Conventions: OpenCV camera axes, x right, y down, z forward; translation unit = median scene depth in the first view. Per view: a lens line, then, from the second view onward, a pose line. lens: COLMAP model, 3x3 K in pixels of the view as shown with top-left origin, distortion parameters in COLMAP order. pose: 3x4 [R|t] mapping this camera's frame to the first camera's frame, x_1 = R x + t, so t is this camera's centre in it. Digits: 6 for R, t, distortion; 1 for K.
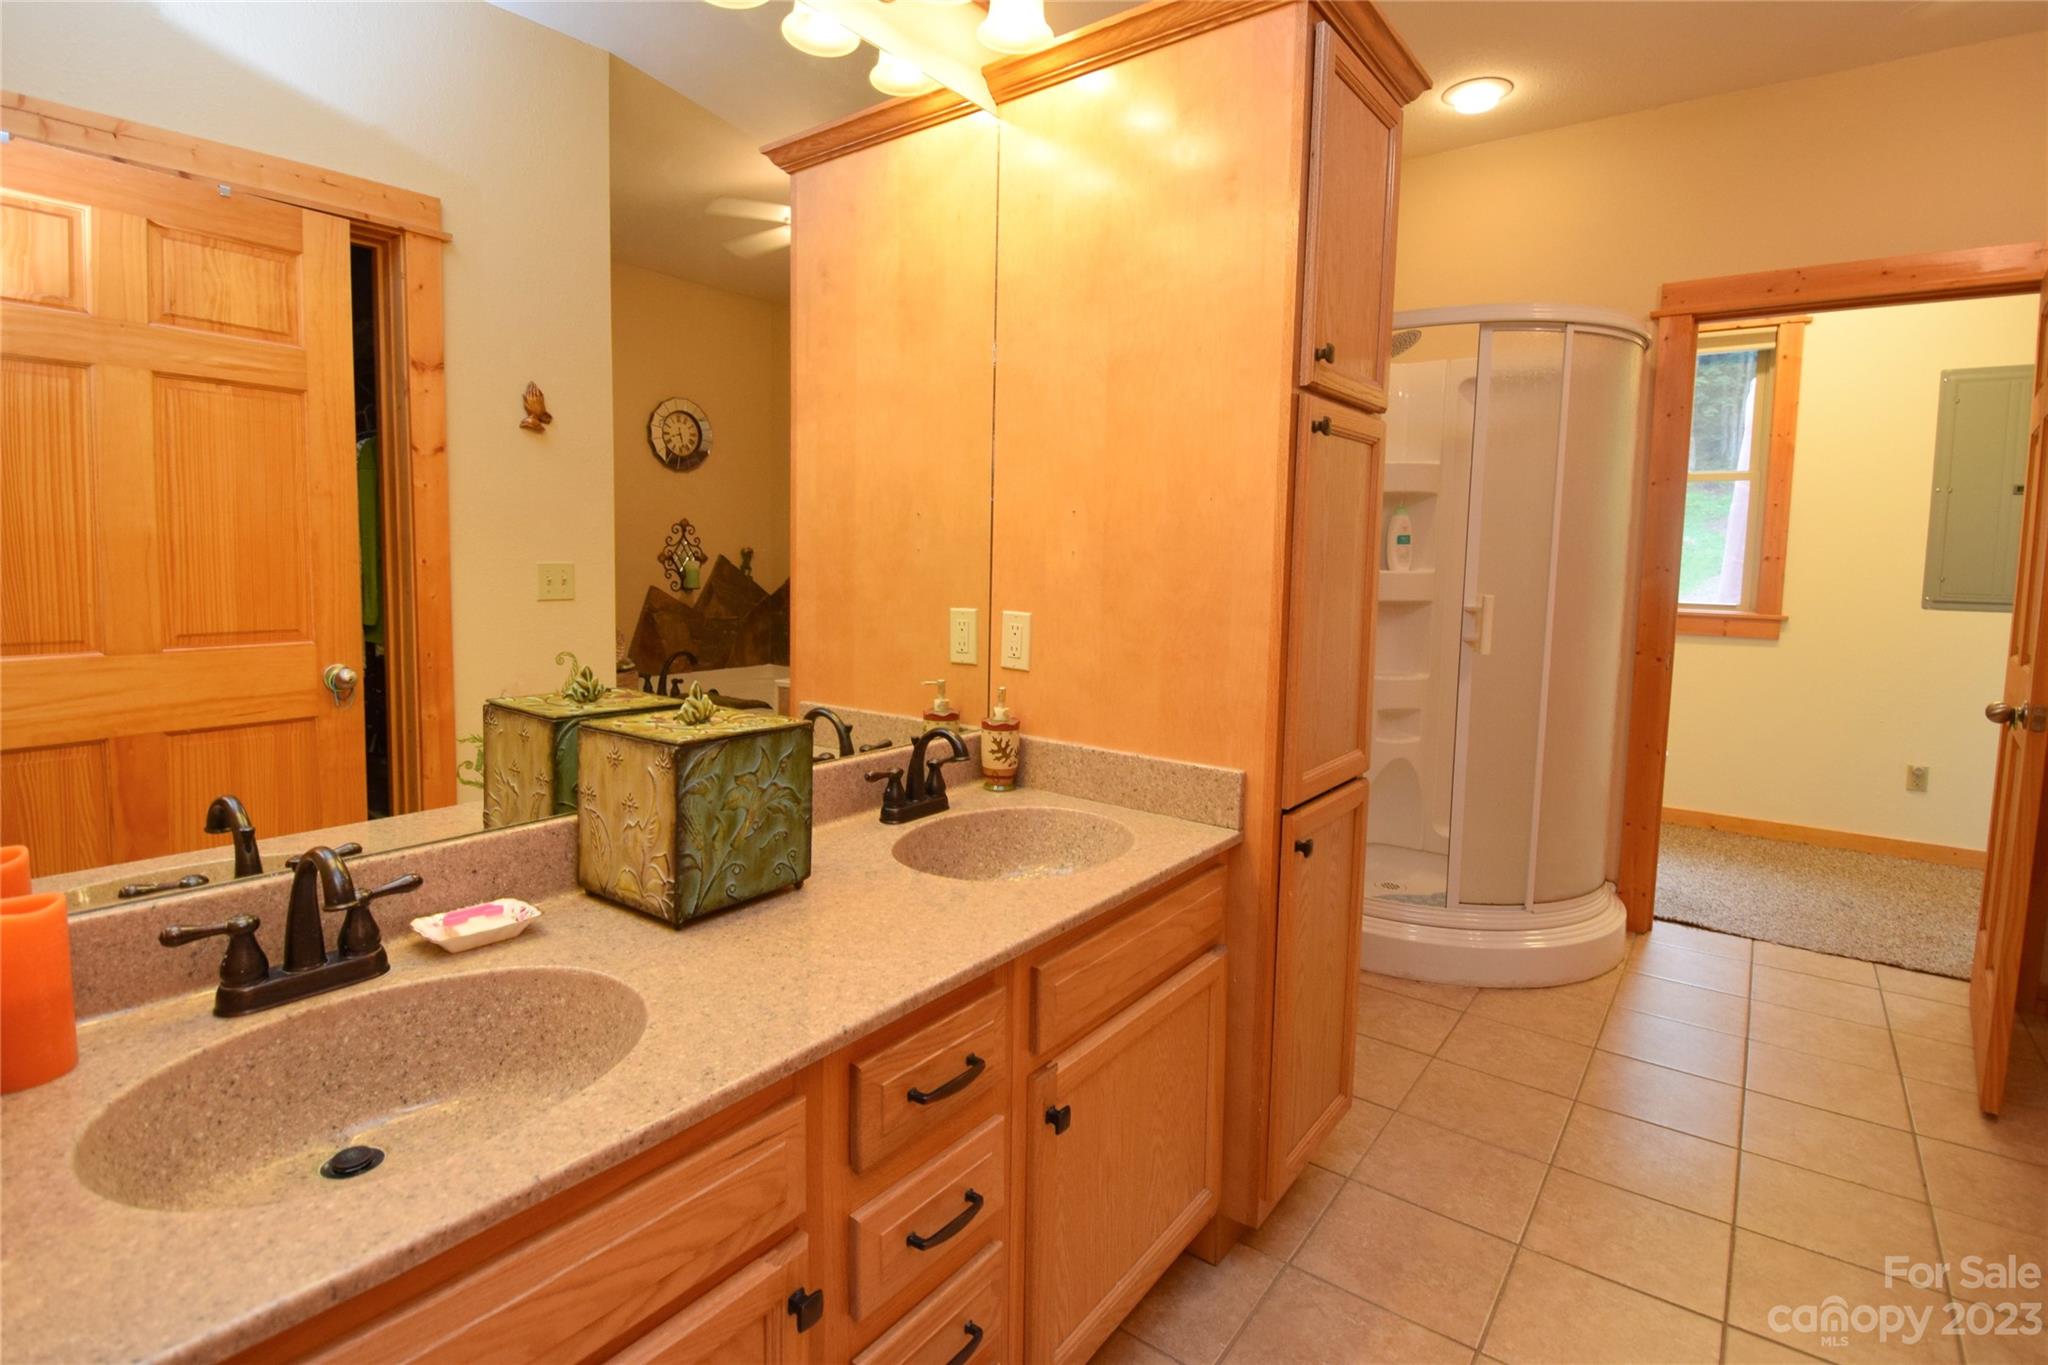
lens RADIAL K [[995.9, 0, 1035.4], [0, 995.9, 638.1], [0, 0, 1]] dist [0.015392, -0.022768]
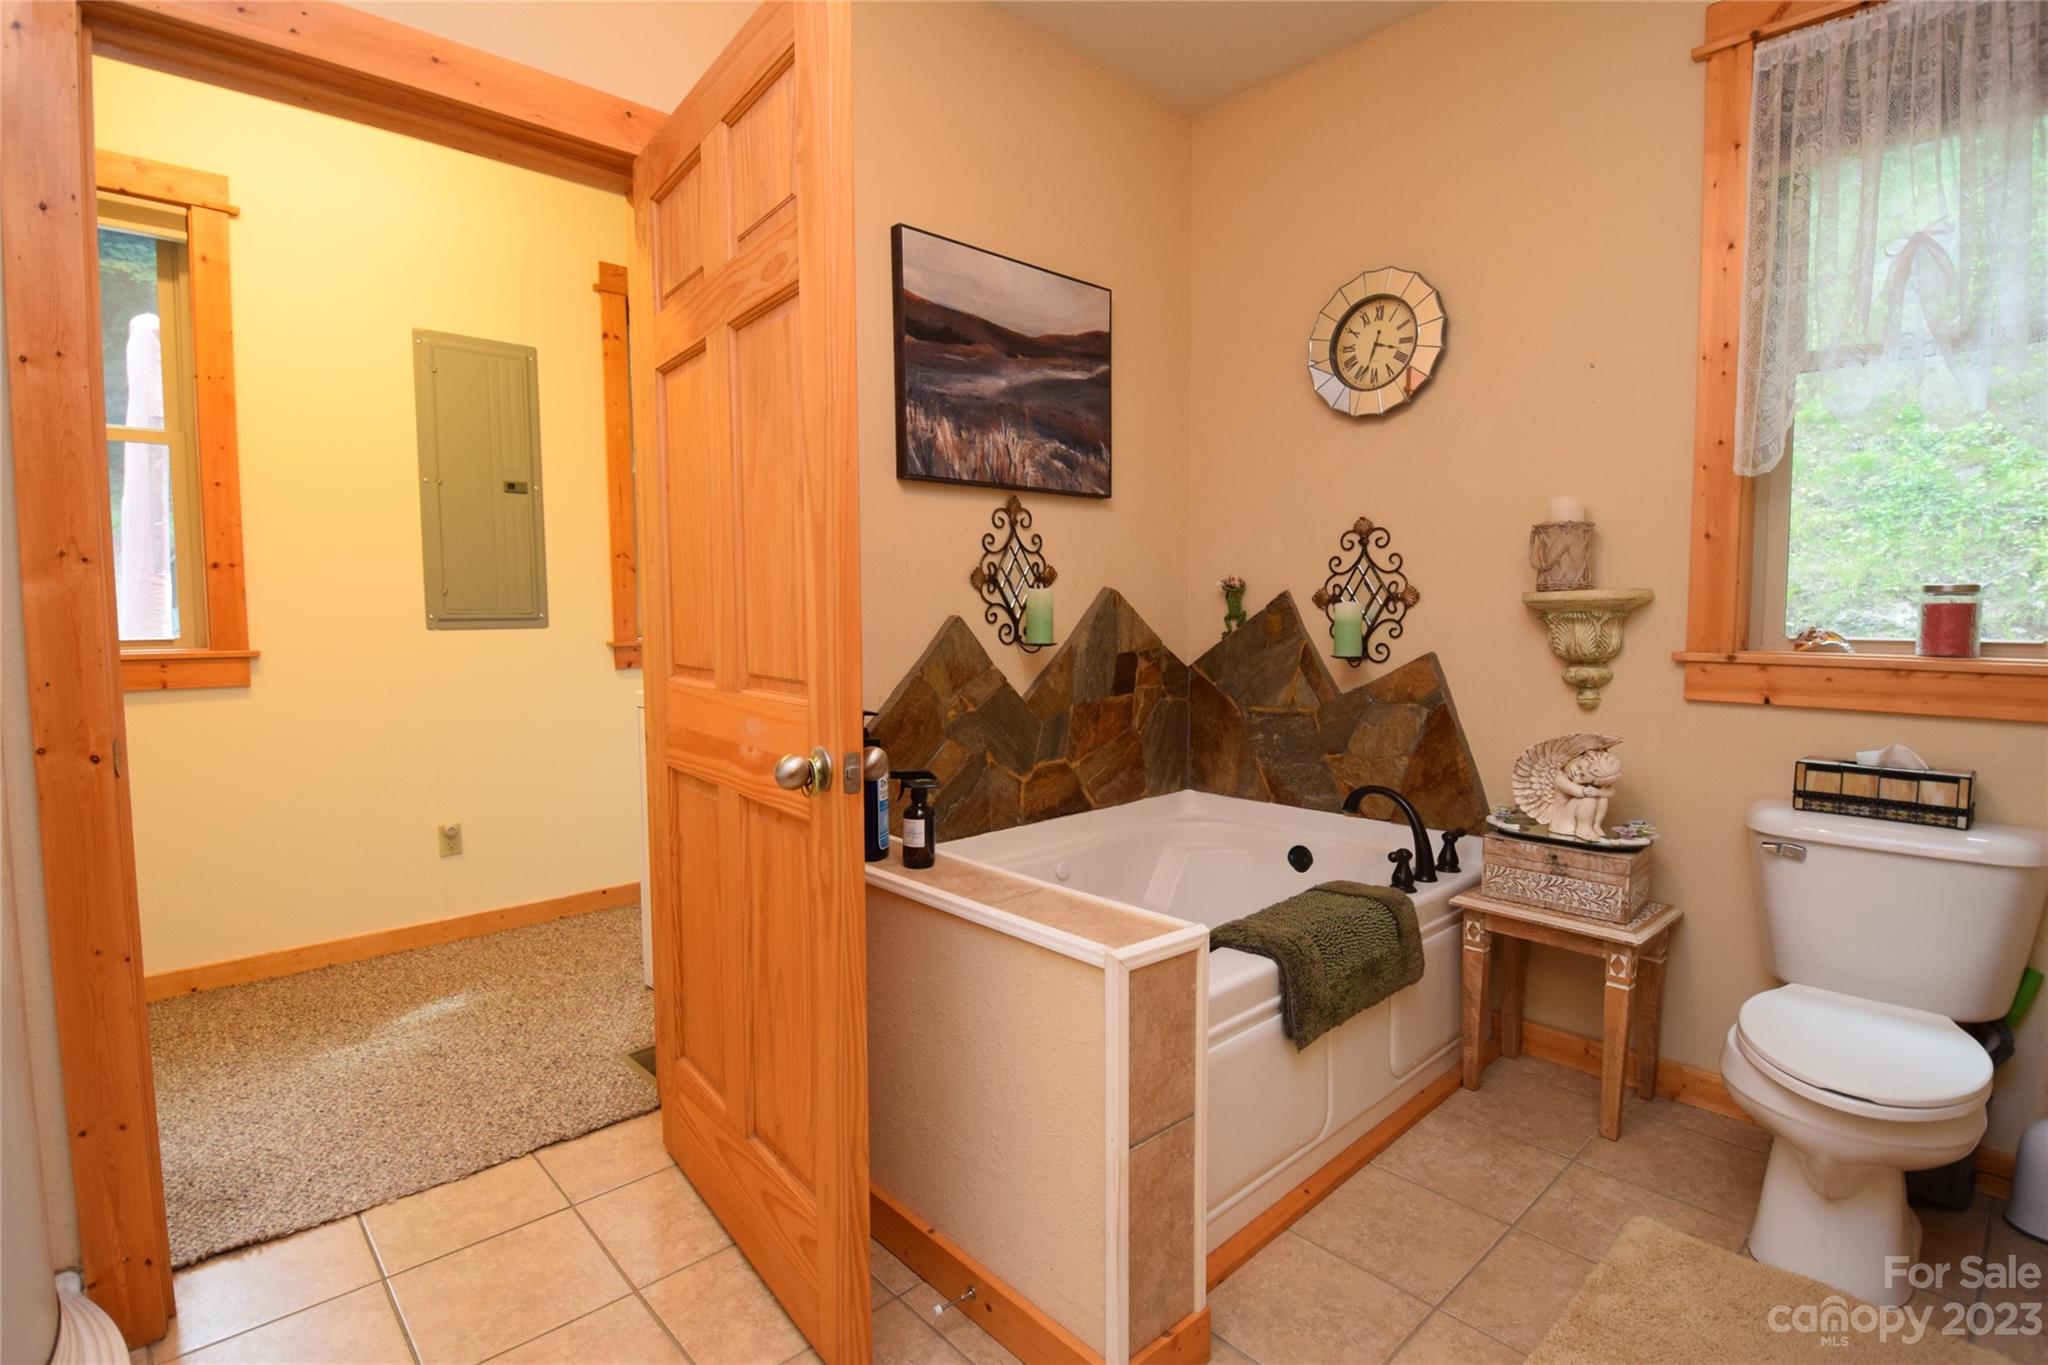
lens RADIAL K [[981.0, 0, 1026.8], [0, 981.0, 689.9], [0, 0, 1]] dist [0.012296, -0.023500]
pose [[0.193226, -0.099696, 0.976076, 0.217107], [0.084747, 0.992802, 0.084627, -0.008242], [-0.977487, 0.066368, 0.200284, 0.385807]]
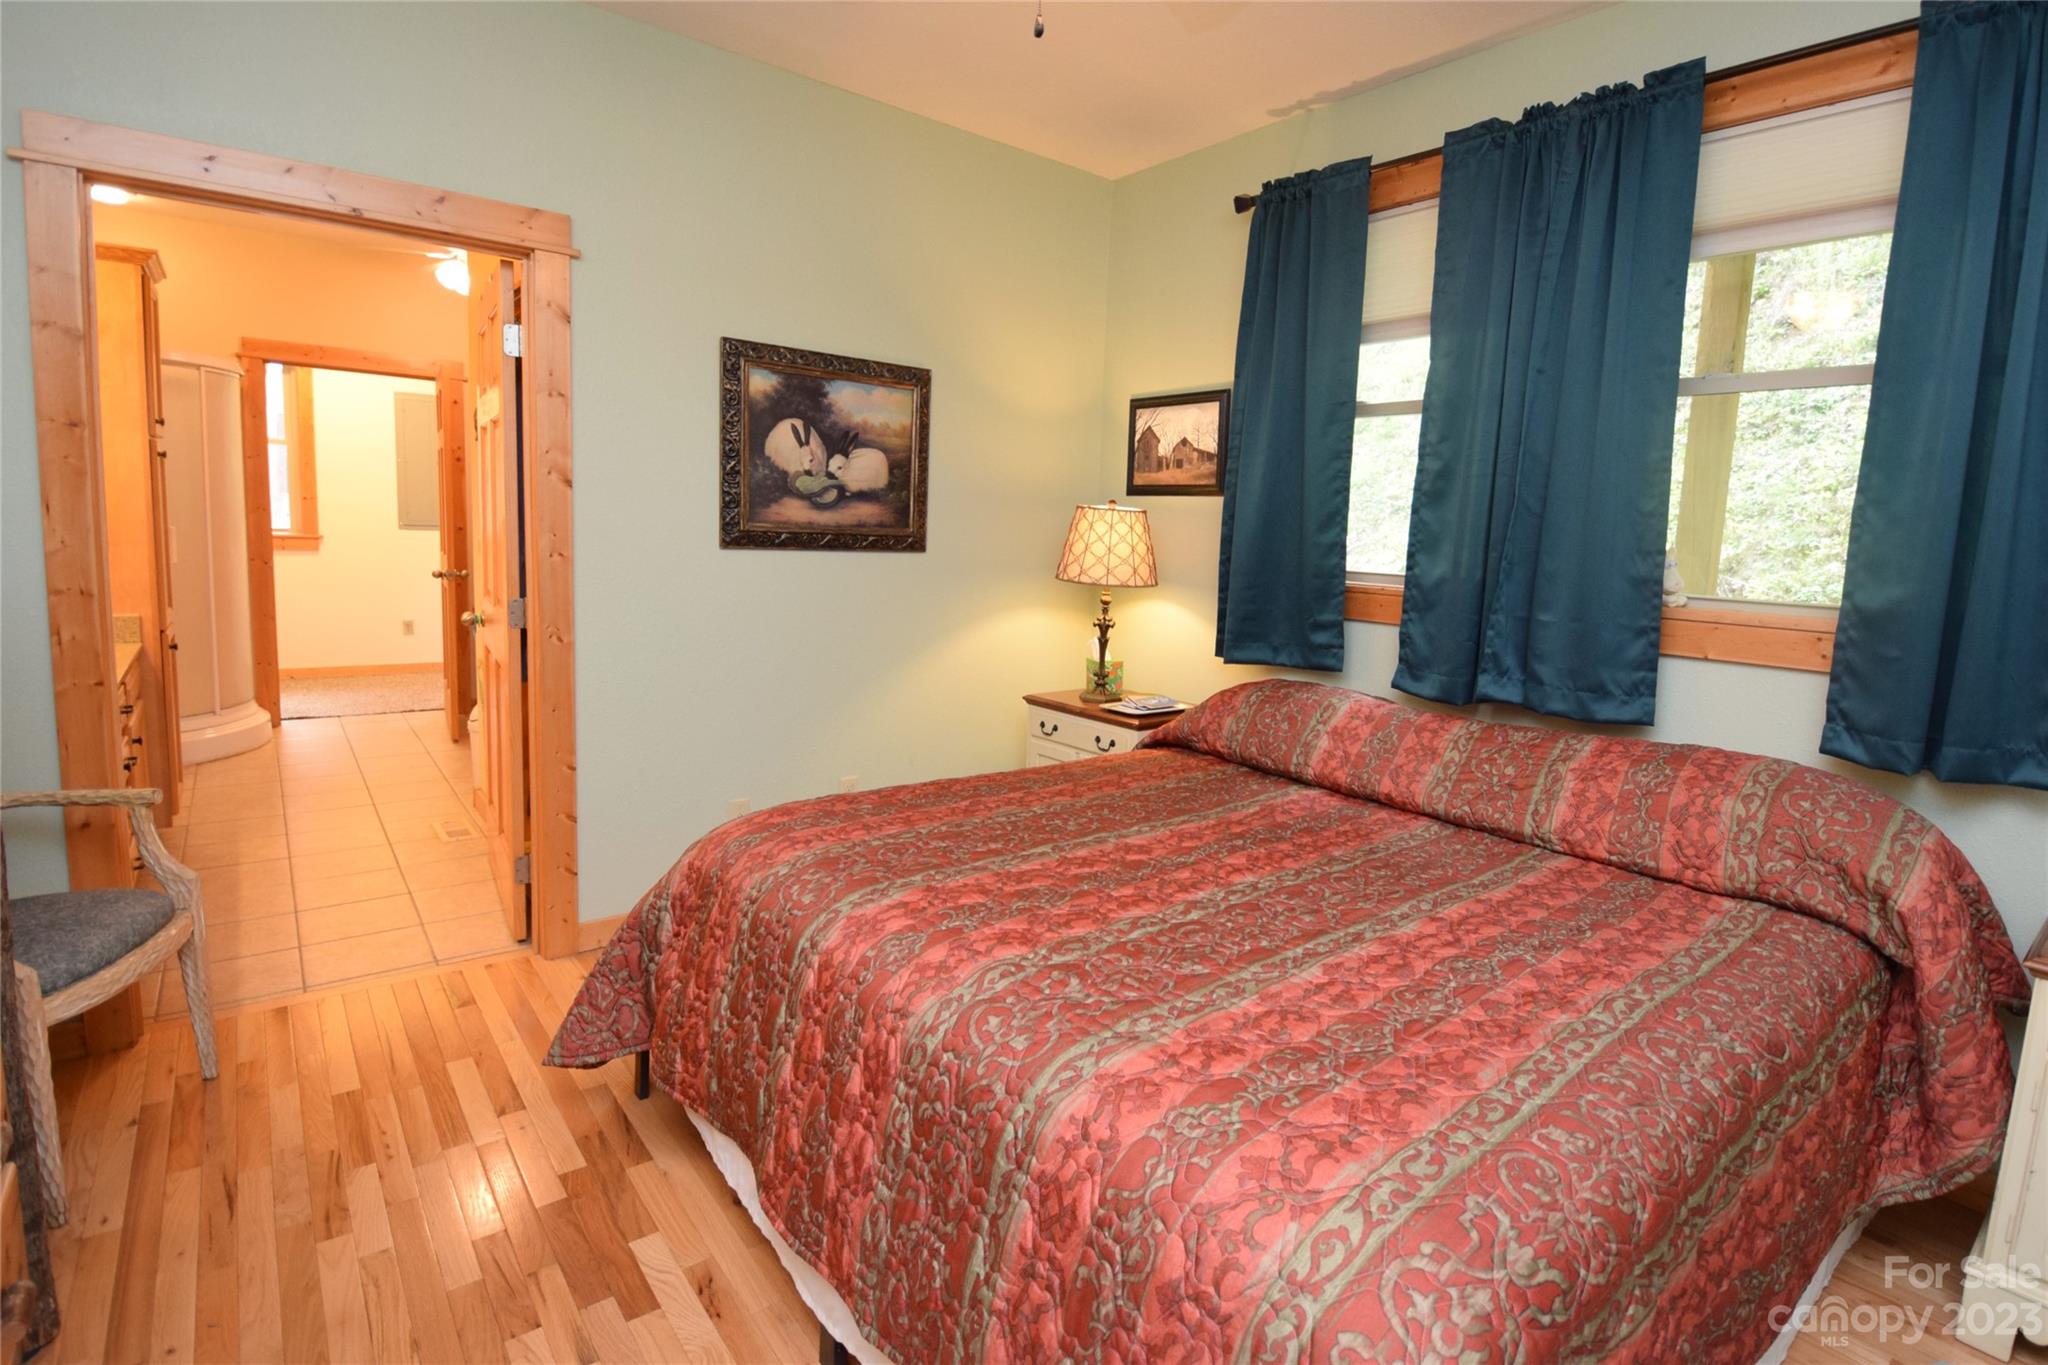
lens RADIAL K [[995.9, 0, 1035.4], [0, 995.9, 638.1], [0, 0, 1]] dist [0.015392, -0.022768]
pose [[0.267218, -0.122489, 0.955819, -0.512536], [0.044846, 0.992395, 0.114638, 0.009936], [-0.962592, 0.012231, 0.270679, -0.552729]]
